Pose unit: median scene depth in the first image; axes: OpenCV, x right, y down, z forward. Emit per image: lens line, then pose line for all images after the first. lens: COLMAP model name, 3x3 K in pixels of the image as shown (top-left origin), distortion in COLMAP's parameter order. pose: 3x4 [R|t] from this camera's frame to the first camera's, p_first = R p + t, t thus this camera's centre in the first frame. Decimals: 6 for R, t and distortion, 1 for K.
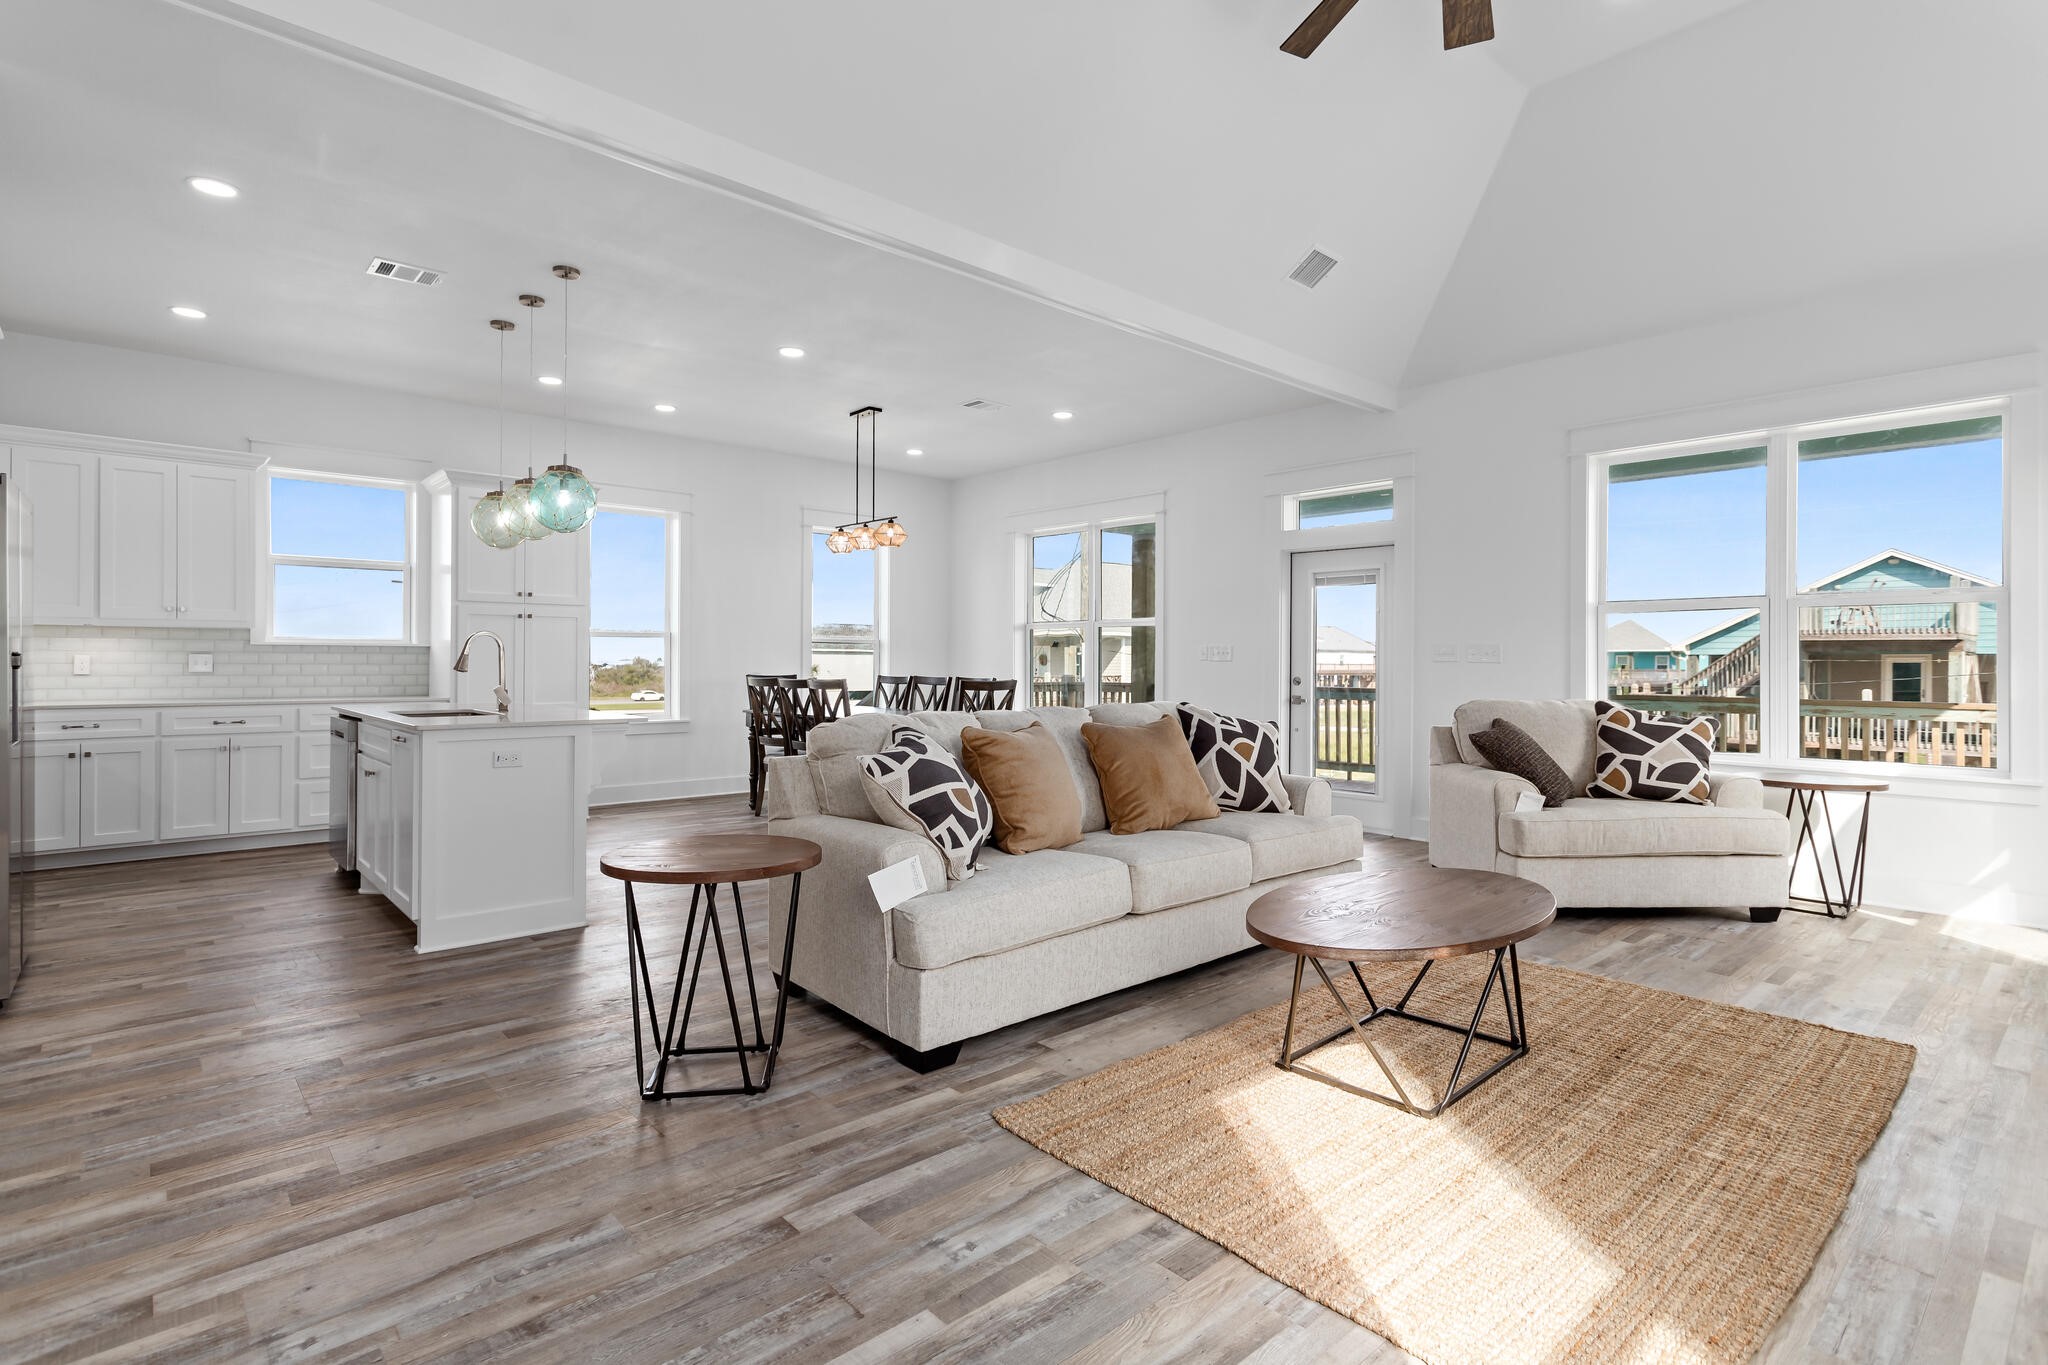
lens RADIAL K [[997.1, 0, 1024.0], [0, 997.1, 682.5], [0, 0, 1]] dist [0.011420, 0.000216]
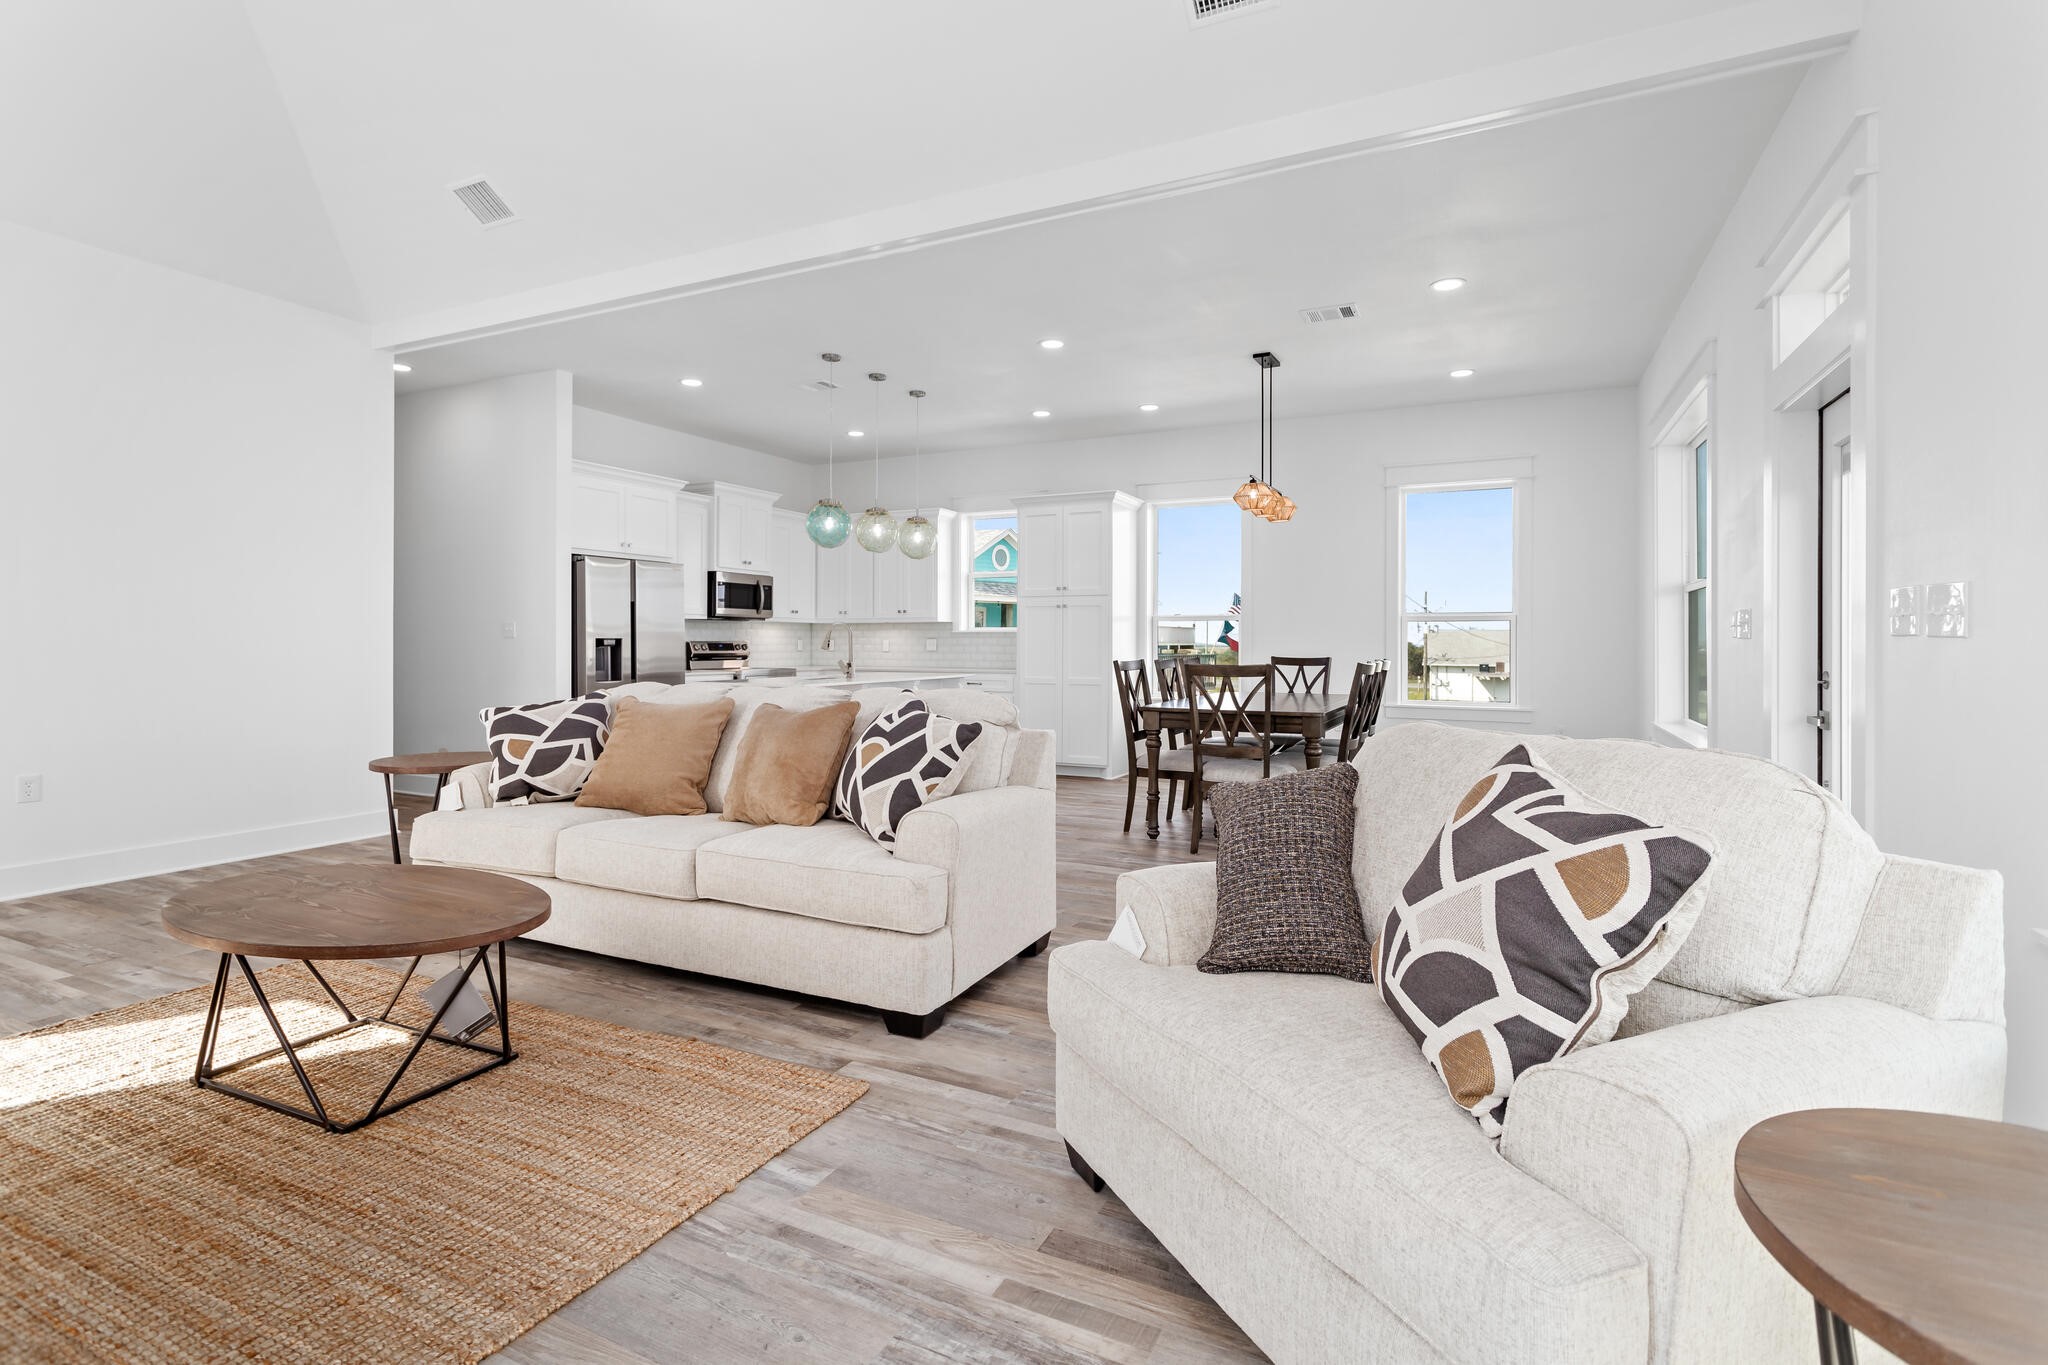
lens RADIAL K [[979.2, 0, 1031.8], [0, 979.2, 639.6], [0, 0, 1]] dist [-0.002770, 0.000153]
pose [[0.379104, -0.009306, -0.925307, 0.695415], [-0.017132, 0.999707, -0.017074, -0.004105], [0.925196, 0.022325, 0.378833, 0.592893]]
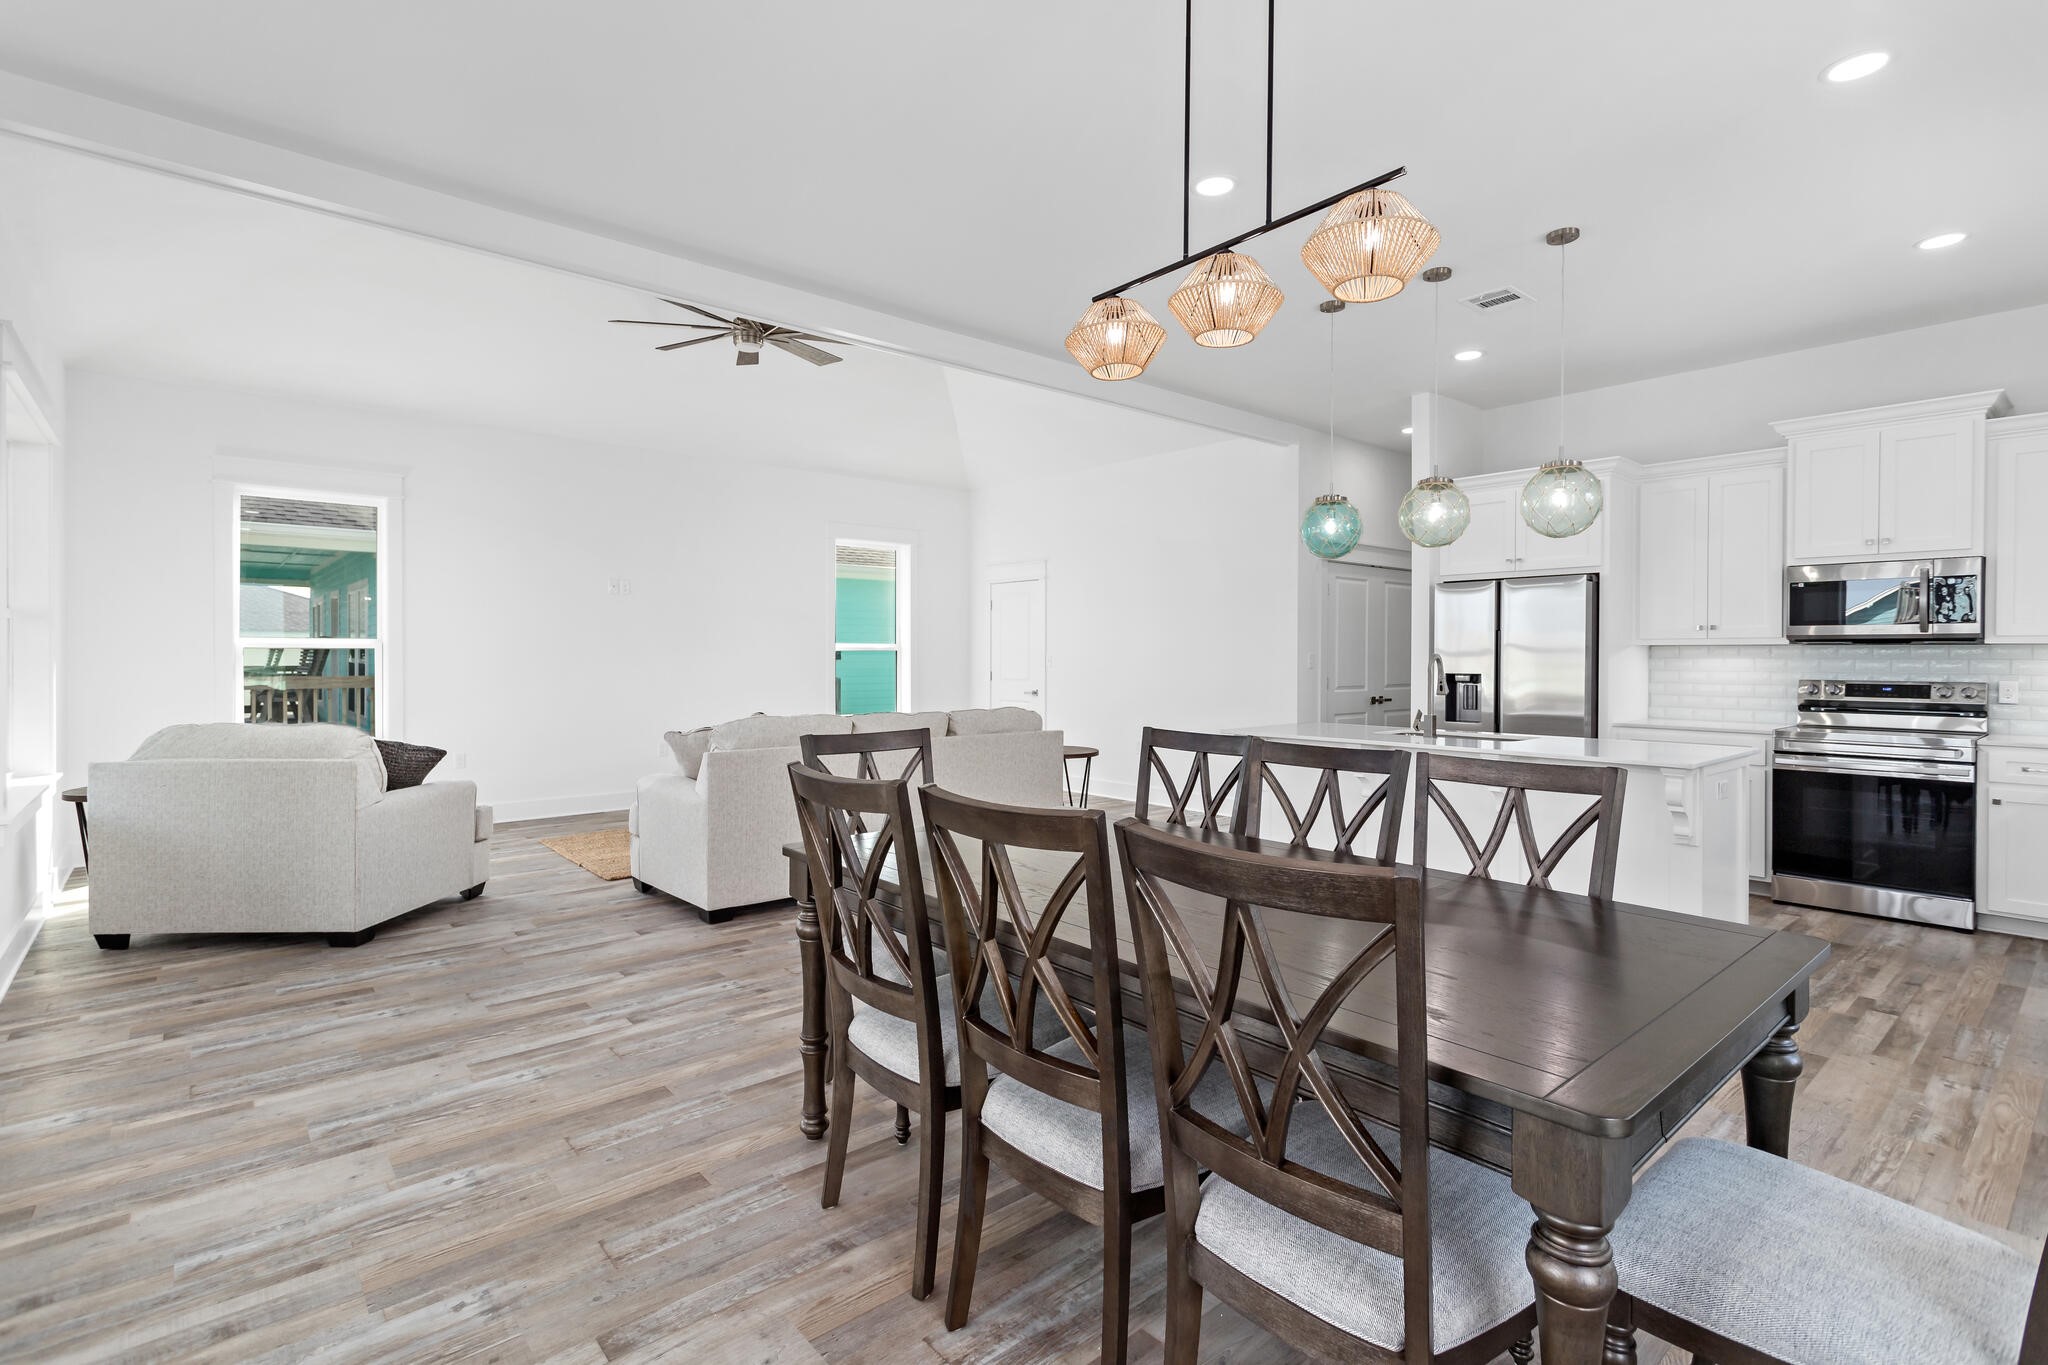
lens RADIAL K [[966.0, 0, 1024.6], [0, 966.0, 655.3], [0, 0, 1]] dist [0.003748, 0.000997]
pose [[-0.999633, -0.009012, 0.025535, -0.136303], [-0.008494, 0.999757, 0.020323, -0.052586], [-0.025712, 0.020098, -0.999467, 1.591697]]
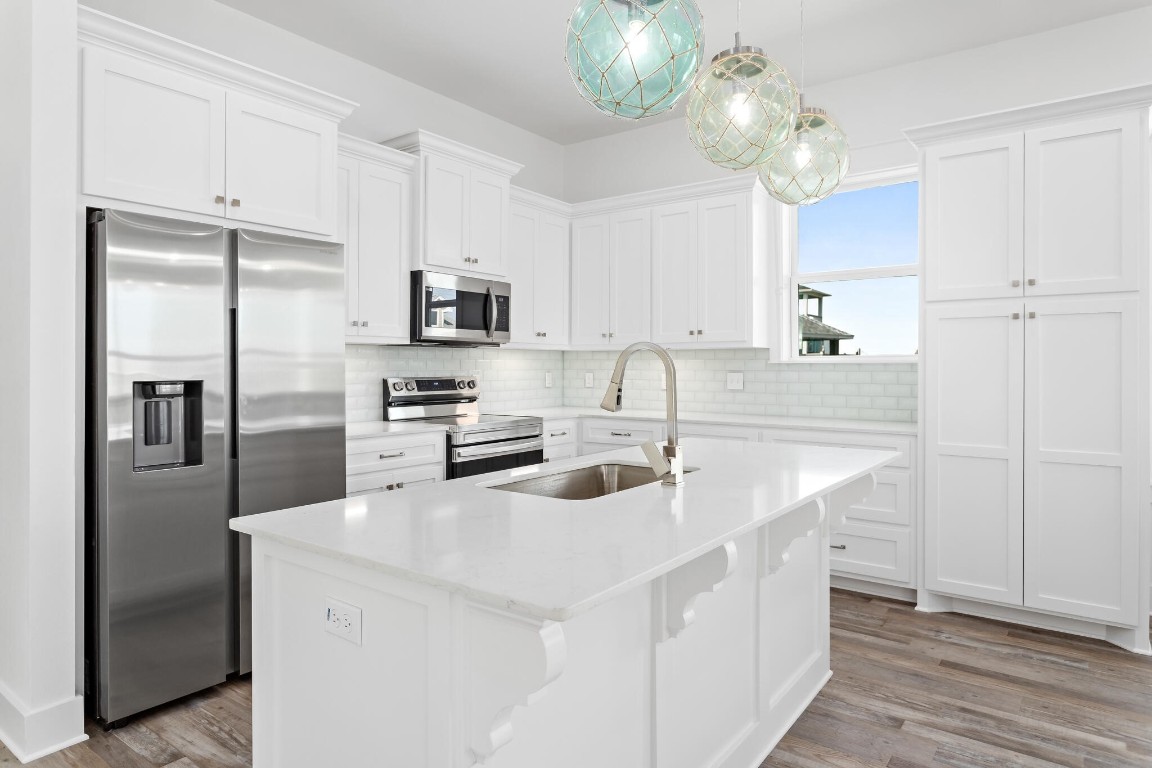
lens RADIAL K [[692.9, 0, 577.0], [0, 692.9, 362.6], [0, 0, 1]] dist [-0.002571, -0.001040]
pose [[0.194805, -0.010907, -0.980781, -0.127662], [-0.018683, 0.999715, -0.014828, -0.026166], [0.980664, 0.021213, 0.194546, 0.723505]]
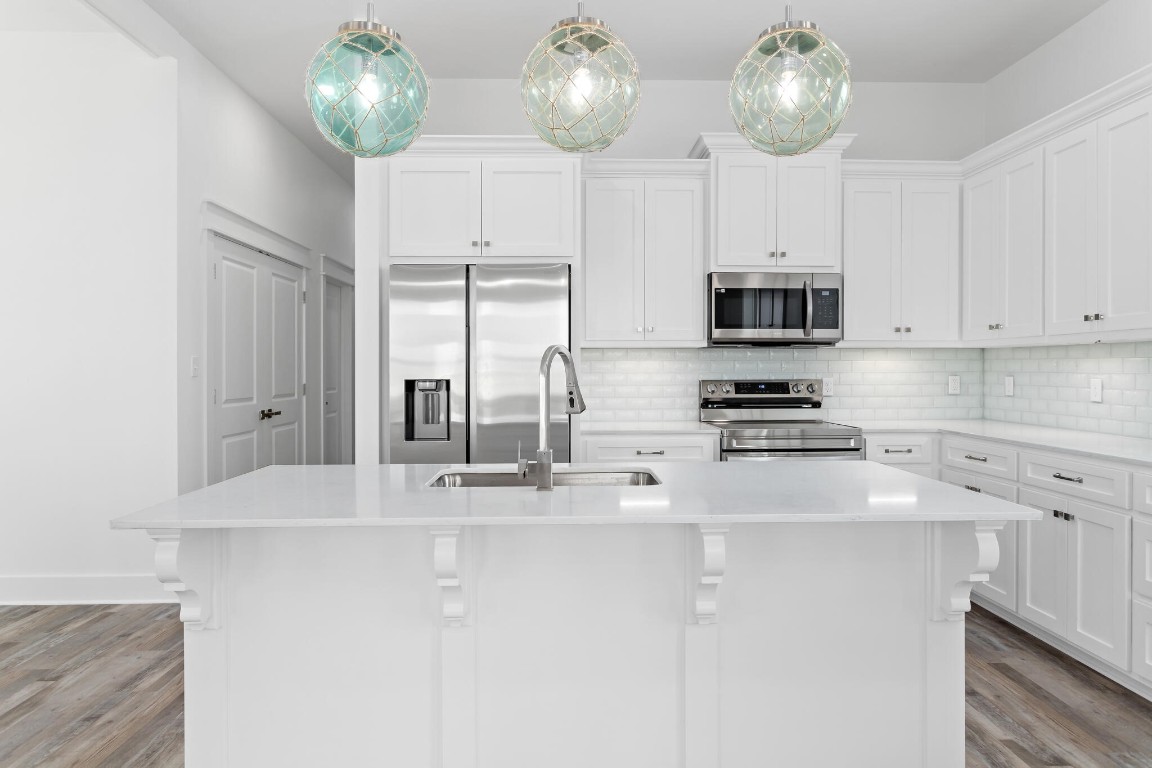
lens RADIAL K [[718.9, 0, 571.8], [0, 718.9, 368.1], [0, 0, 1]] dist [-0.005880, -0.001112]
pose [[-0.653287, -0.004222, -0.757098, -0.196489], [-0.016994, 0.999814, 0.009088, -0.033982], [0.756919, 0.018804, -0.653238, 1.050139]]
